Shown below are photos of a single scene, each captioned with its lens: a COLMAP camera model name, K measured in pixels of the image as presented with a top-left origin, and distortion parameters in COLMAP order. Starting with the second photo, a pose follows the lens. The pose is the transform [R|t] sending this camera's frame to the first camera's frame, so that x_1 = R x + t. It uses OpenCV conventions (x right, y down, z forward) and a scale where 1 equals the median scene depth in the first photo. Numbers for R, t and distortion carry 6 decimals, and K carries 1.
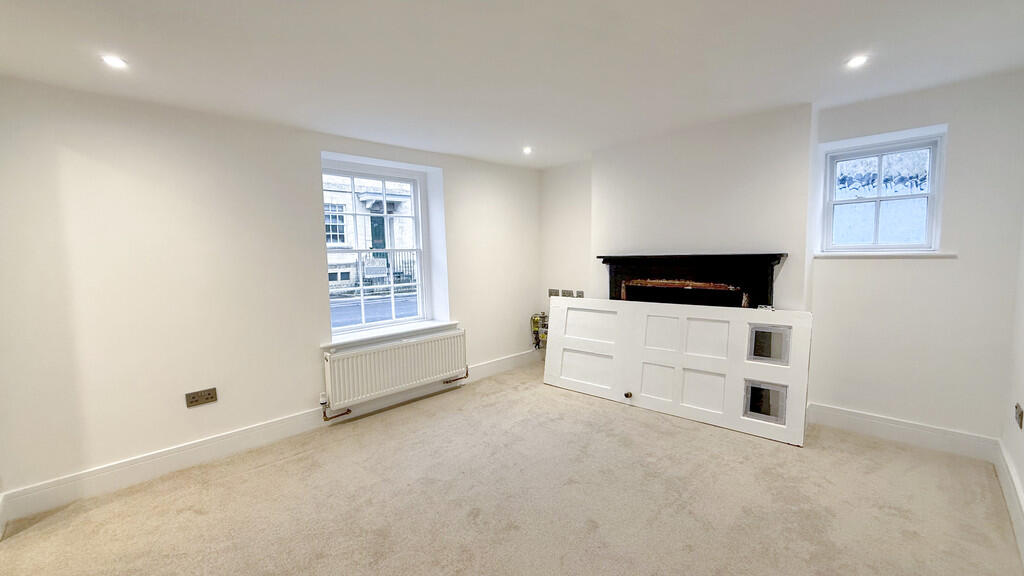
lens RADIAL K [[411.7, 0, 512.0], [0, 411.7, 288.0], [0, 0, 1]] dist [-0.000425, -0.000047]
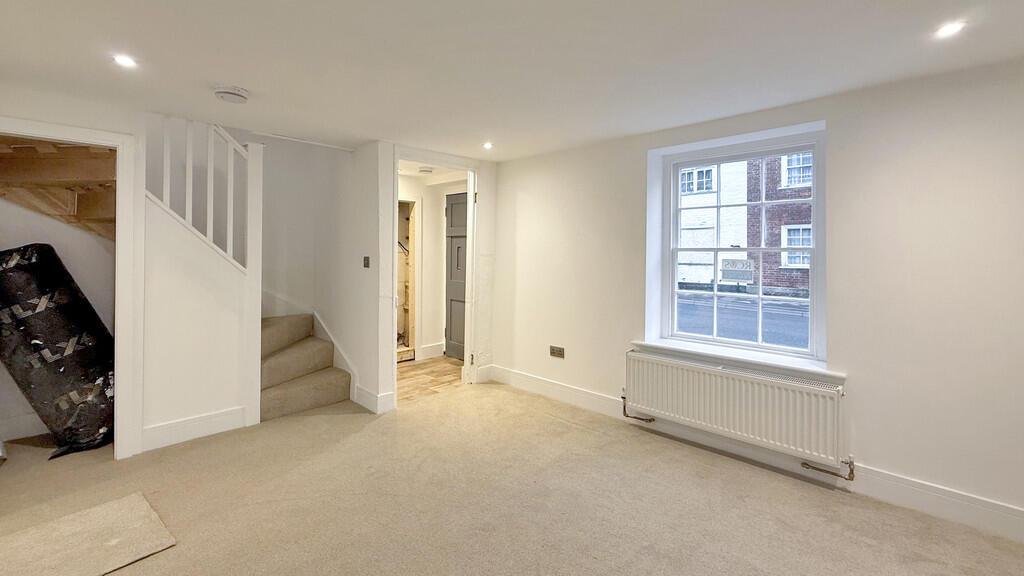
lens RADIAL K [[436.9, 0, 510.7], [0, 436.9, 255.0], [0, 0, 1]] dist [0.000213, 0.000086]
pose [[0.007562, 0.025055, -0.999657, 0.575427], [-0.095472, 0.995137, 0.024220, -0.067076], [0.995403, 0.095256, 0.009918, 0.632518]]
